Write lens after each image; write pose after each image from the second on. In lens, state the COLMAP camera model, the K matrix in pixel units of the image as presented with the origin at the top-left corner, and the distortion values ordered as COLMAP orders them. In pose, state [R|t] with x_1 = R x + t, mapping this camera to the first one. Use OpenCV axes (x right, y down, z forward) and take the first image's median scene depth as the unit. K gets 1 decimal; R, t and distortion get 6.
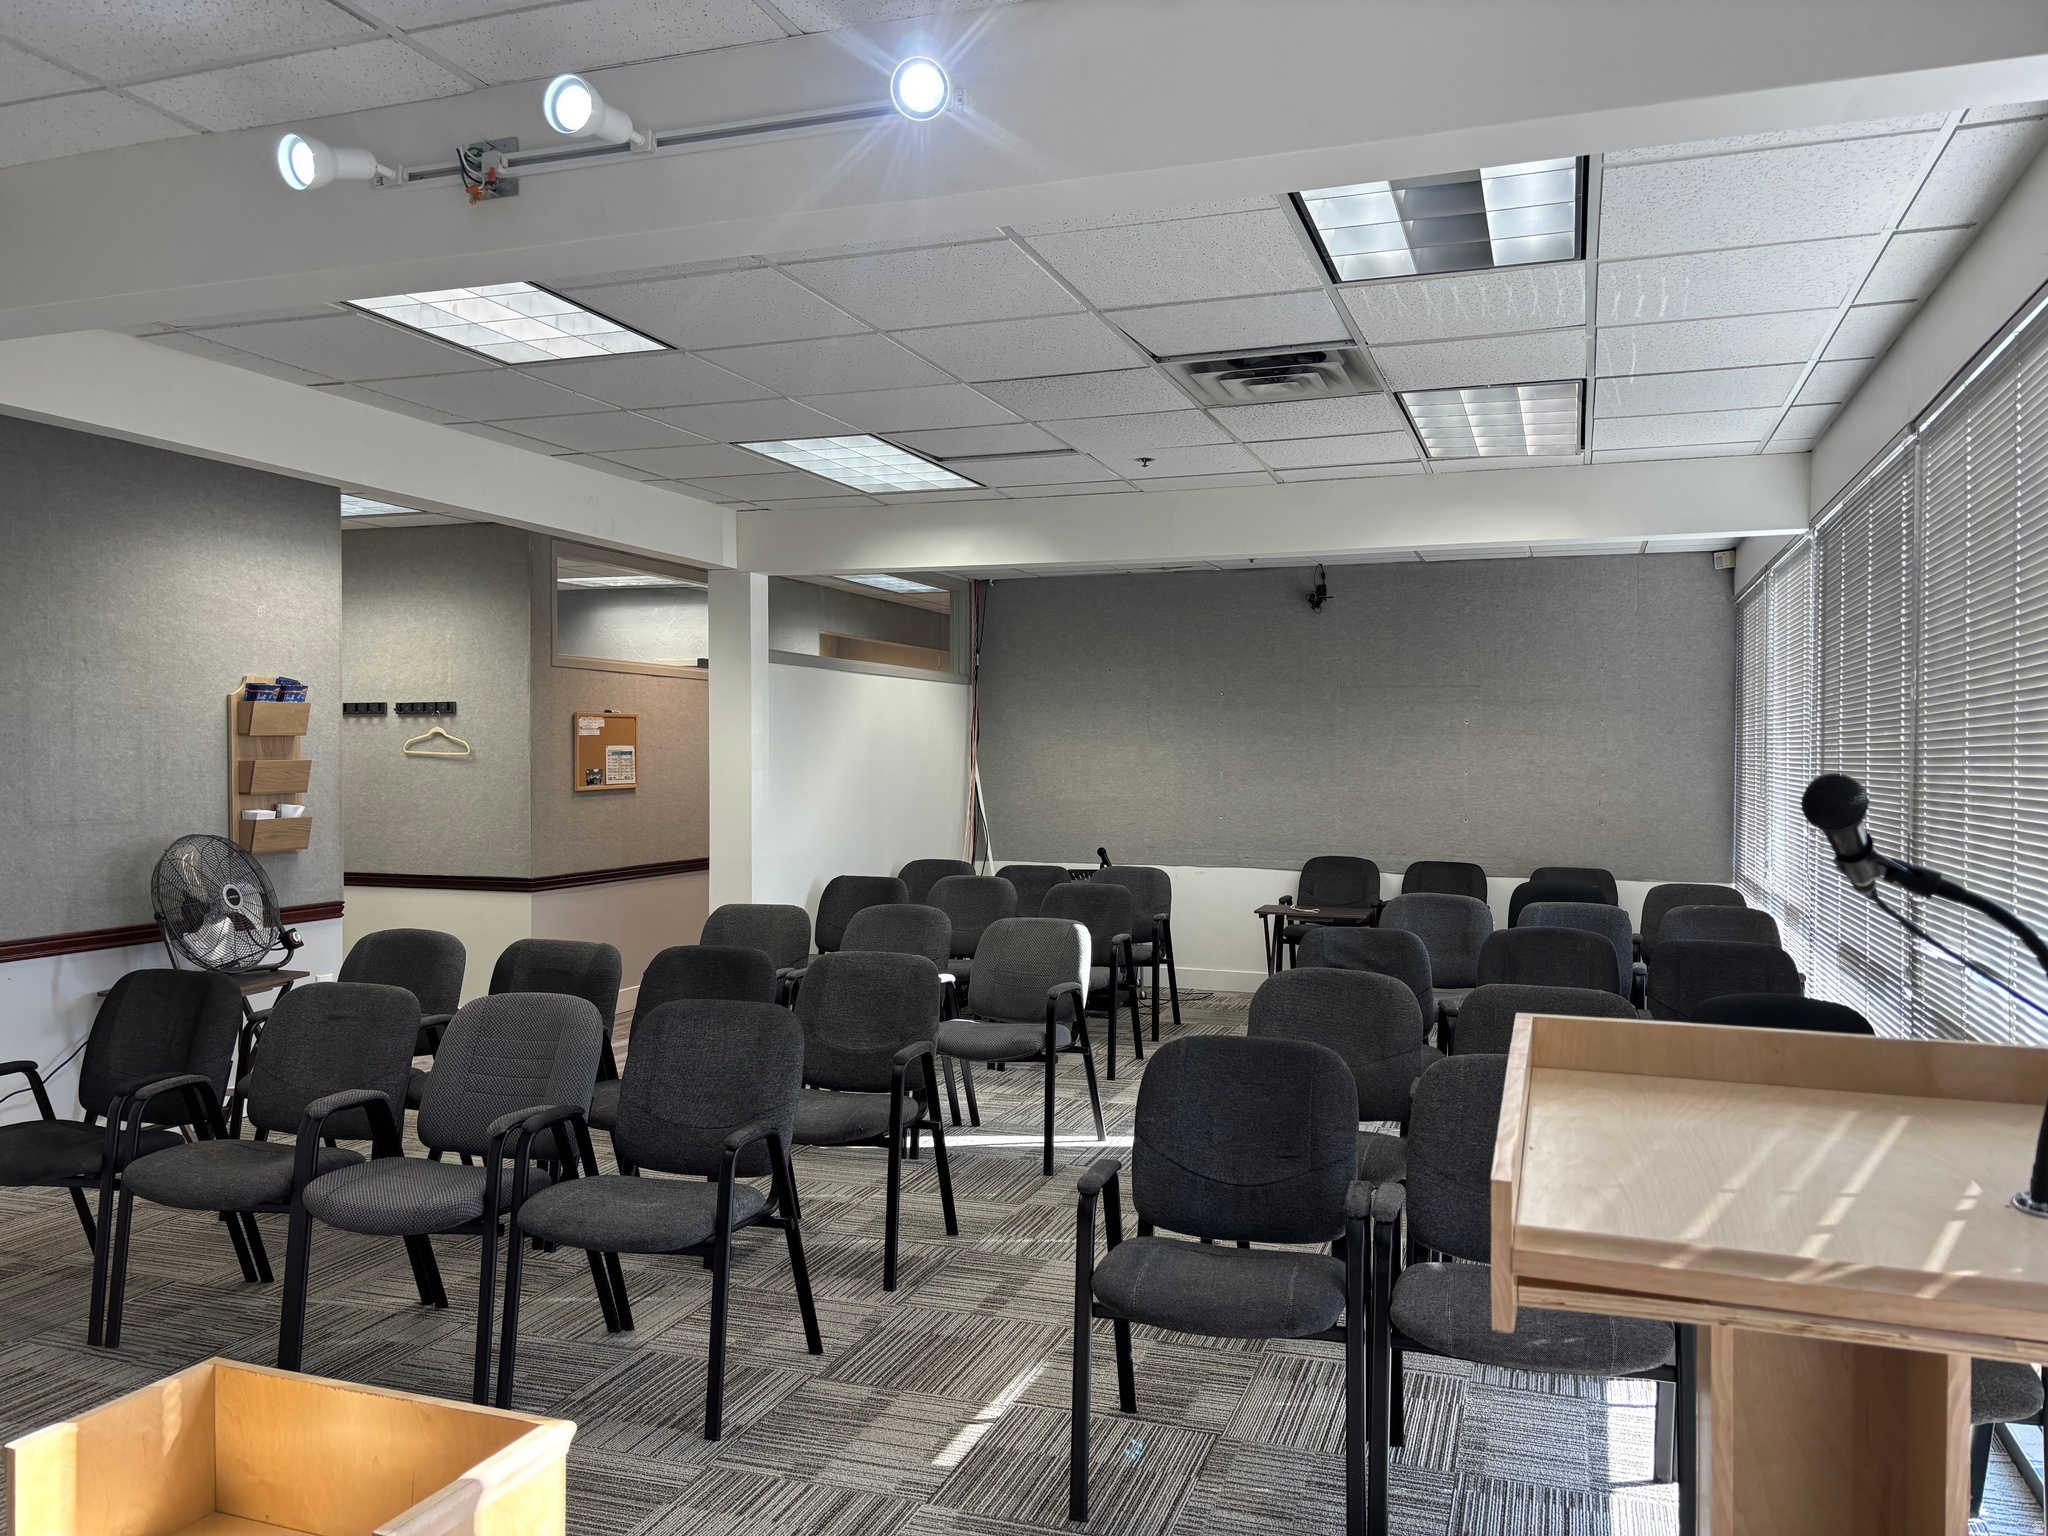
lens RADIAL K [[1555.4, 0, 1023.6], [0, 1555.4, 767.4], [0, 0, 1]] dist [0.031878, 0.000629]
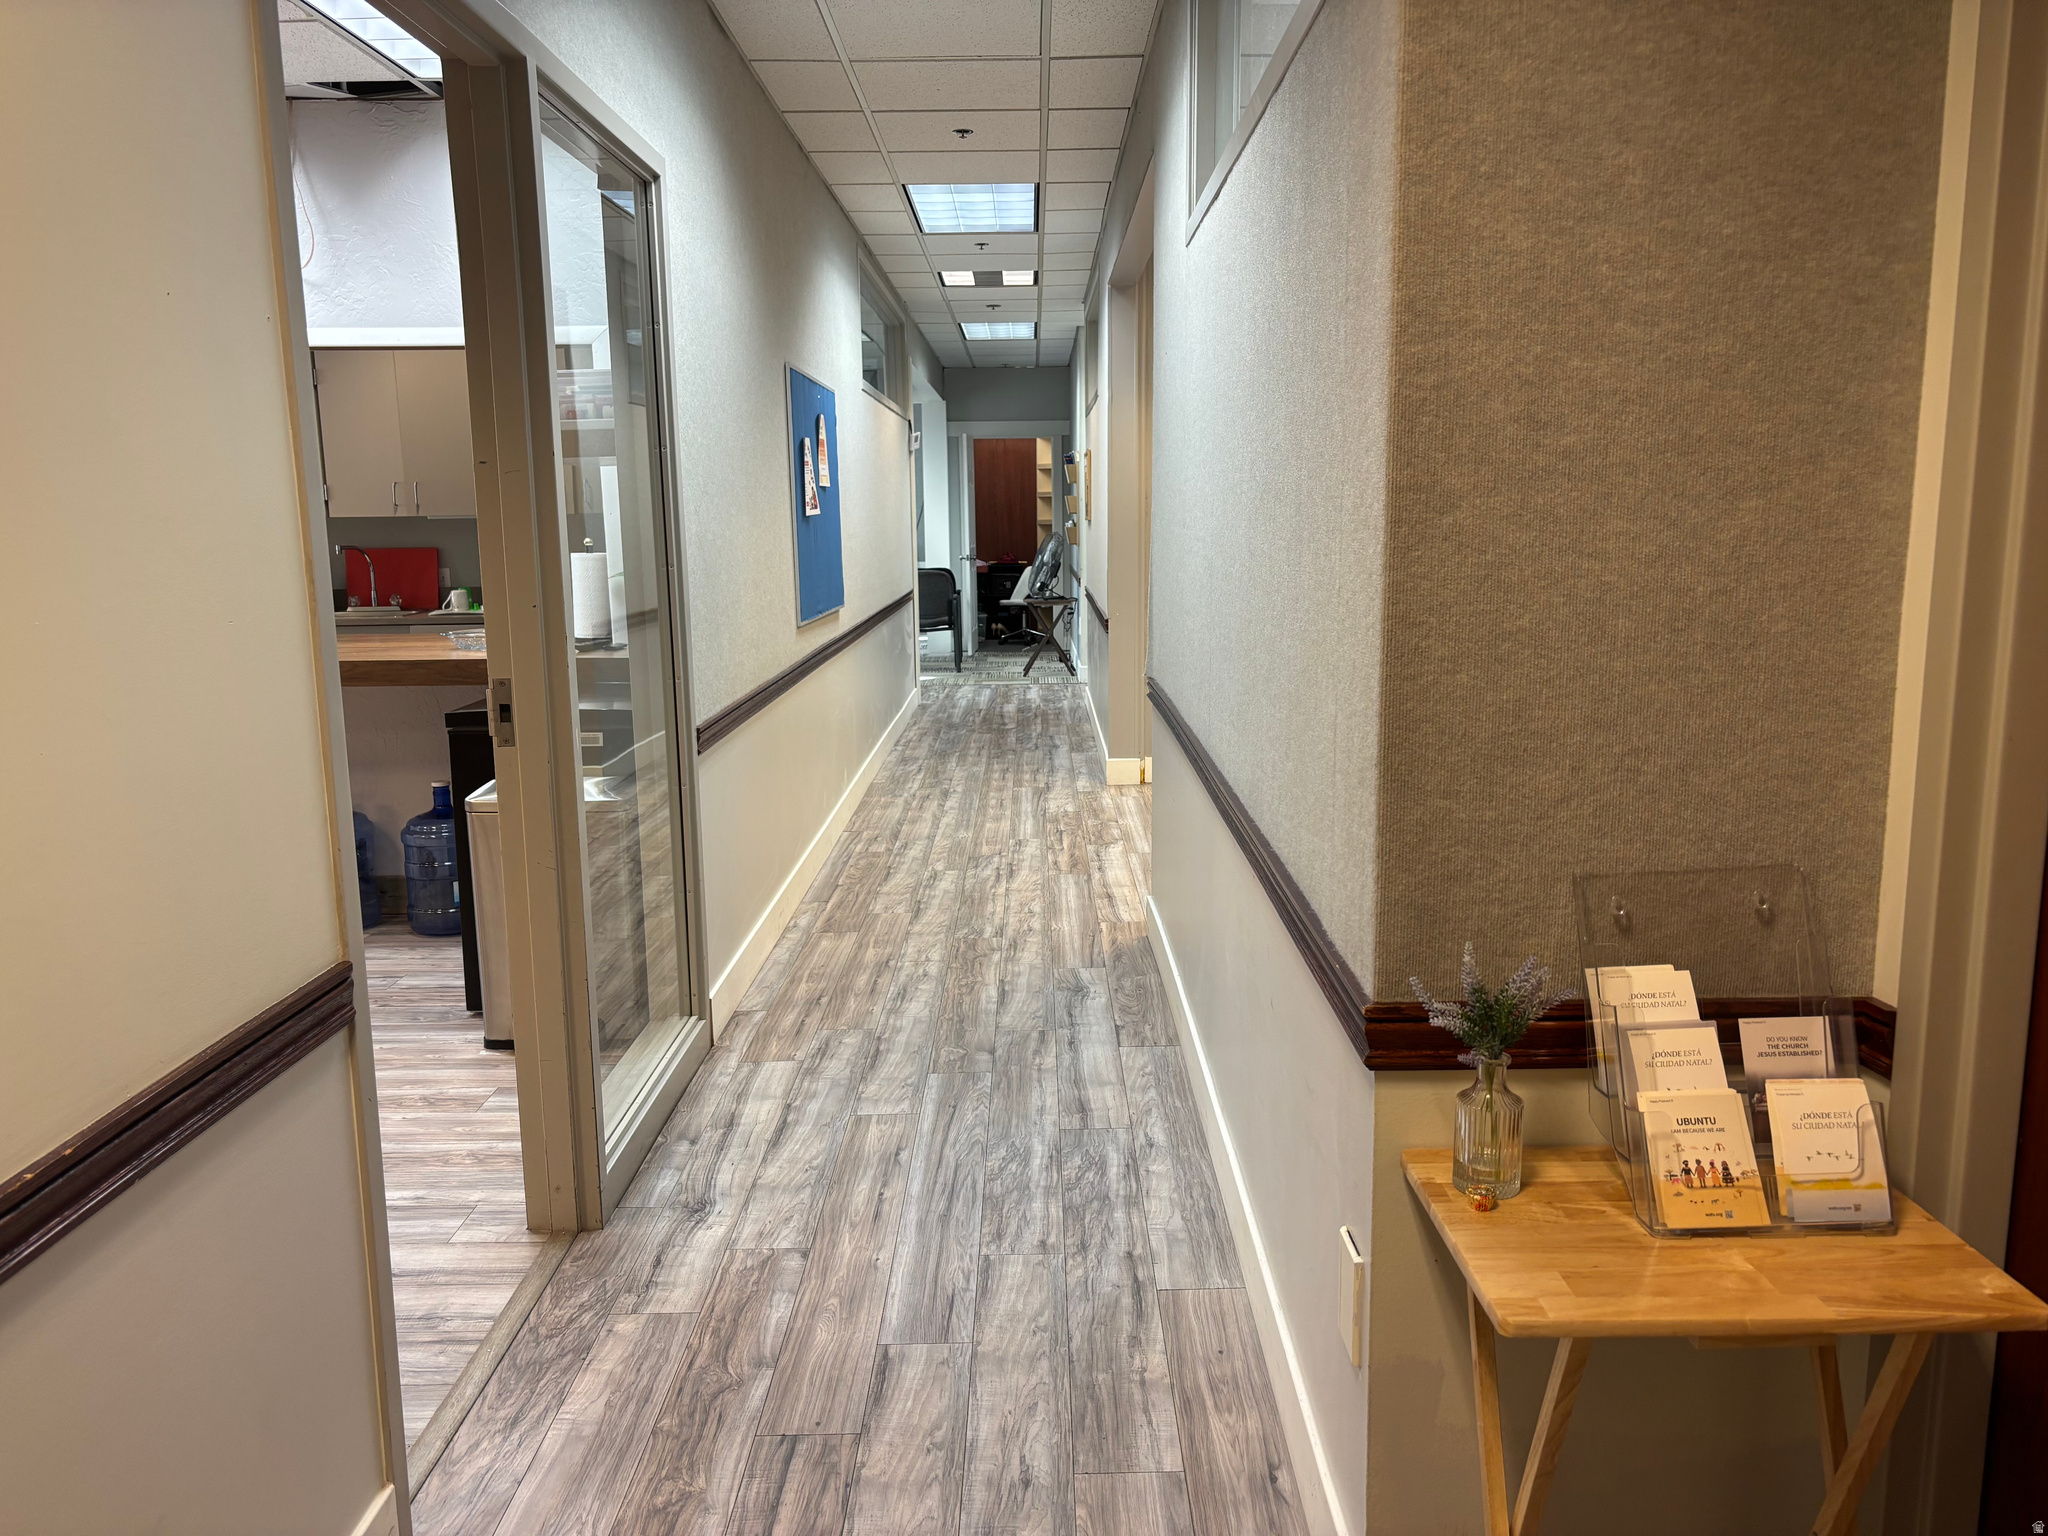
lens RADIAL K [[1555.4, 0, 1027.3], [0, 1555.4, 764.1], [0, 0, 1]] dist [0.031878, 0.000629]
pose [[0.946972, -0.066239, 0.314415, -0.353875], [0.013971, 0.986083, 0.165663, 0.024326], [-0.321012, -0.152486, 0.934719, -1.037277]]
